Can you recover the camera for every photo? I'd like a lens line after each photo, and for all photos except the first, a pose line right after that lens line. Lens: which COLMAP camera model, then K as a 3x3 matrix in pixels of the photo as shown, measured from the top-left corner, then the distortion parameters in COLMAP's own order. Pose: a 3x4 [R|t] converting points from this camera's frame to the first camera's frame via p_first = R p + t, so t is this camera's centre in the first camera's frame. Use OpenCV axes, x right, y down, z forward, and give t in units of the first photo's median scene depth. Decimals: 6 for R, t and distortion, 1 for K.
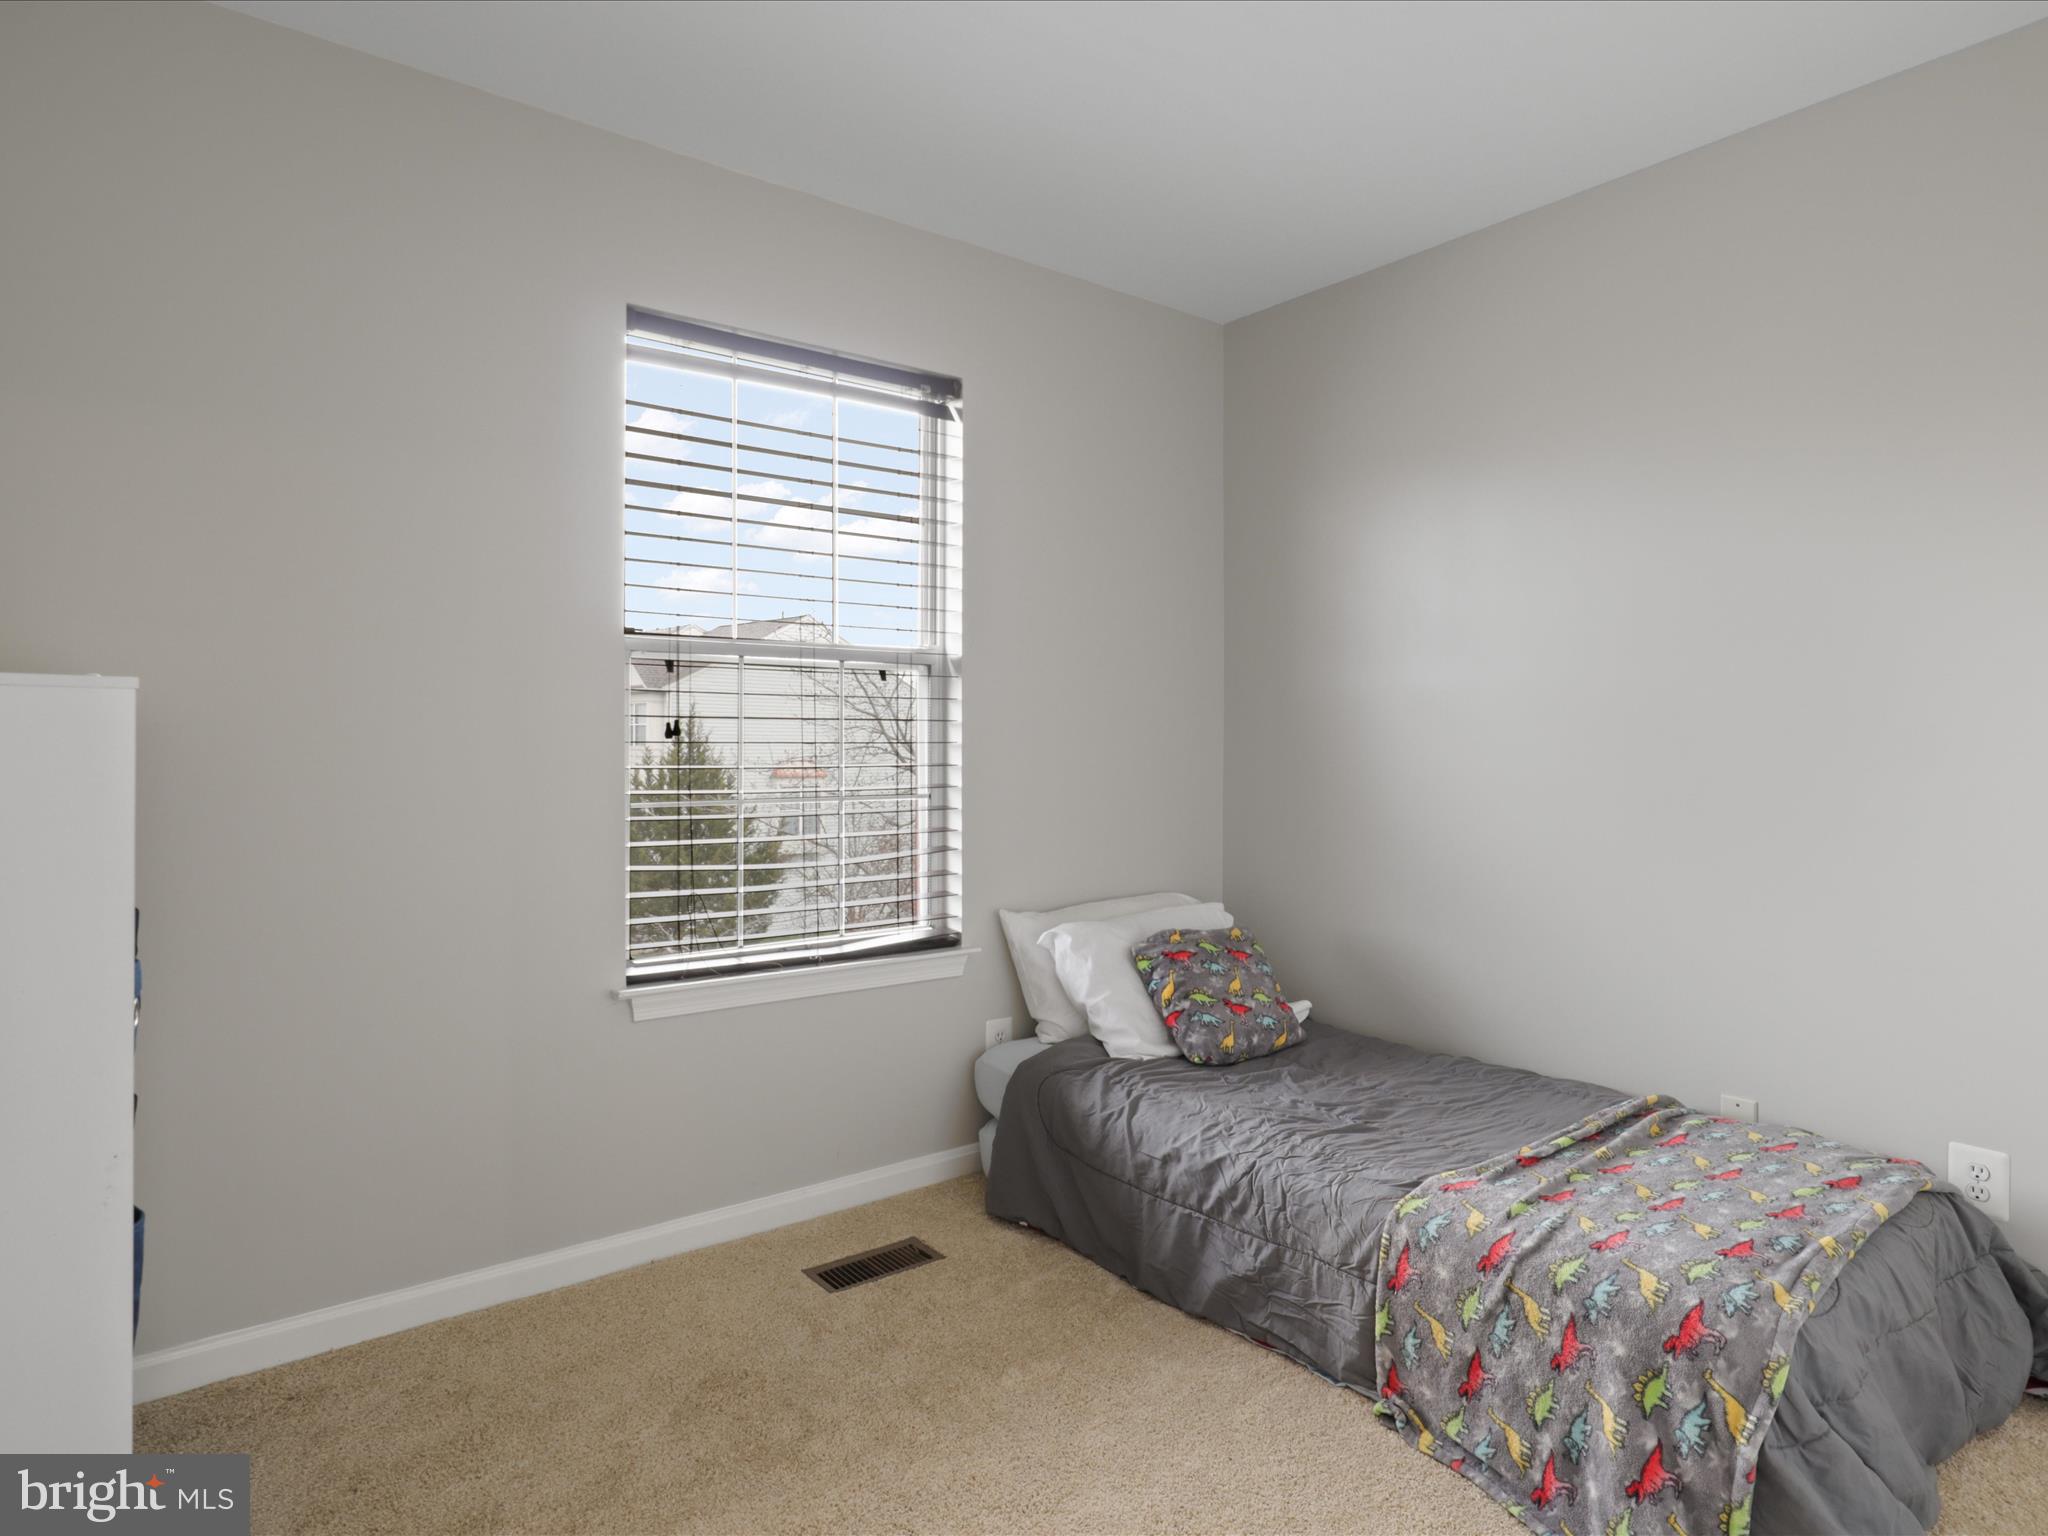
lens RADIAL K [[1157.9, 0, 1025.5], [0, 1157.9, 753.0], [0, 0, 1]] dist [-0.026046, 0.016609]
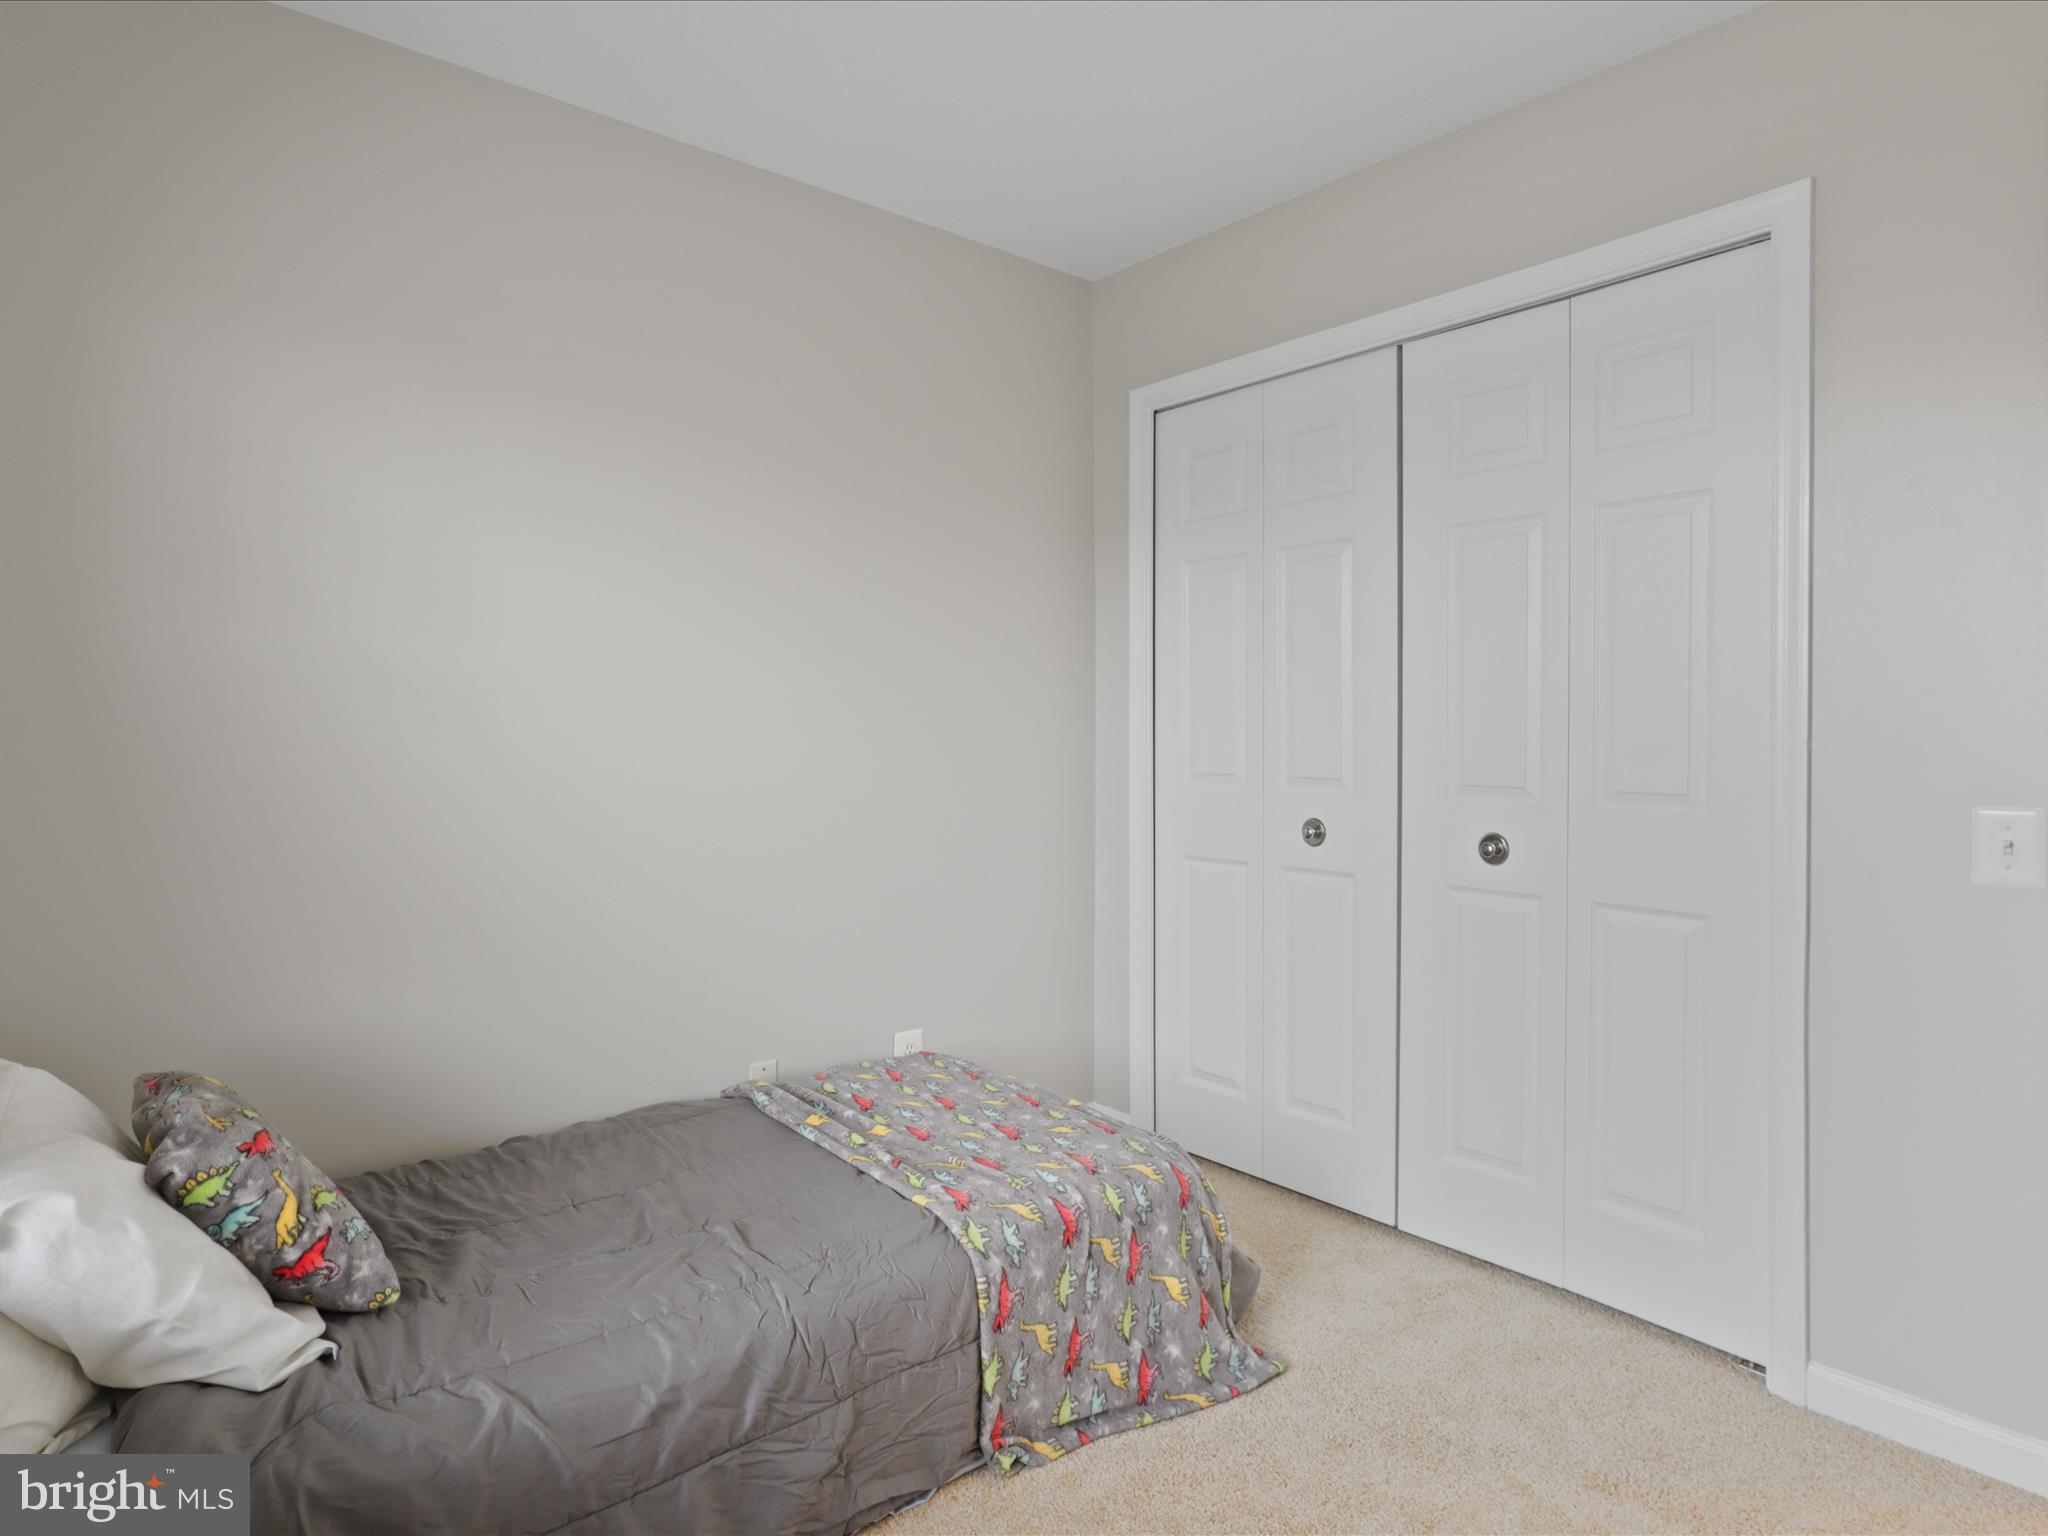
lens RADIAL K [[1157.9, 0, 1025.5], [0, 1157.9, 753.0], [0, 0, 1]] dist [-0.026046, 0.016609]
pose [[-0.035294, -0.015158, 0.999262, -0.638982], [0.010143, 0.999828, 0.015525, -0.010878], [-0.999325, 0.010684, -0.035134, 1.073299]]
